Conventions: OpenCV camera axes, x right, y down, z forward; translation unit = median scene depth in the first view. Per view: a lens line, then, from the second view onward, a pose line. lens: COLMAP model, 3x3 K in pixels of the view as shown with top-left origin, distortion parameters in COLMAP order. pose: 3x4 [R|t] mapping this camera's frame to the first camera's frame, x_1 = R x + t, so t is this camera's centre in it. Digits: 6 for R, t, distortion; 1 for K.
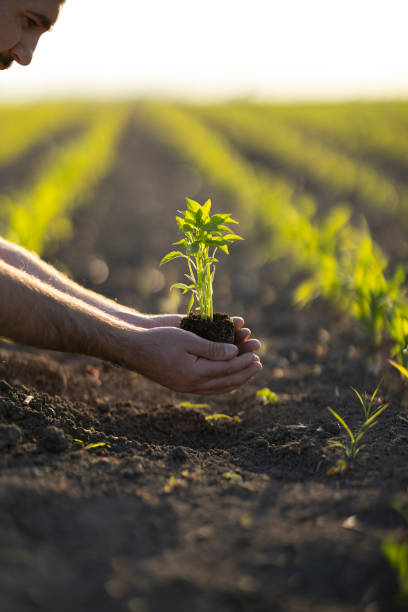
lens RADIAL K [[1642.9, 0, 208.1], [0, 1642.9, 310.0], [0, 0, 1]] dist [0.020783, 0.000000]
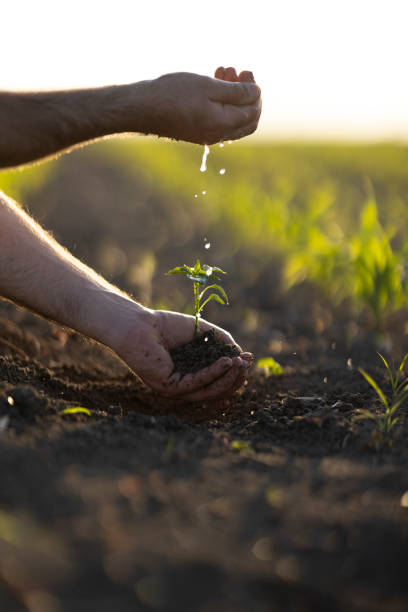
lens RADIAL K [[1642.9, 0, 204.8], [0, 1642.9, 303.8], [0, 0, 1]] dist [0.020783, 0.000000]
pose [[0.998806, 0.029815, 0.038709, -0.032269], [-0.028857, 0.999269, -0.025072, 0.045030], [-0.039428, 0.023925, 0.998936, 0.172394]]
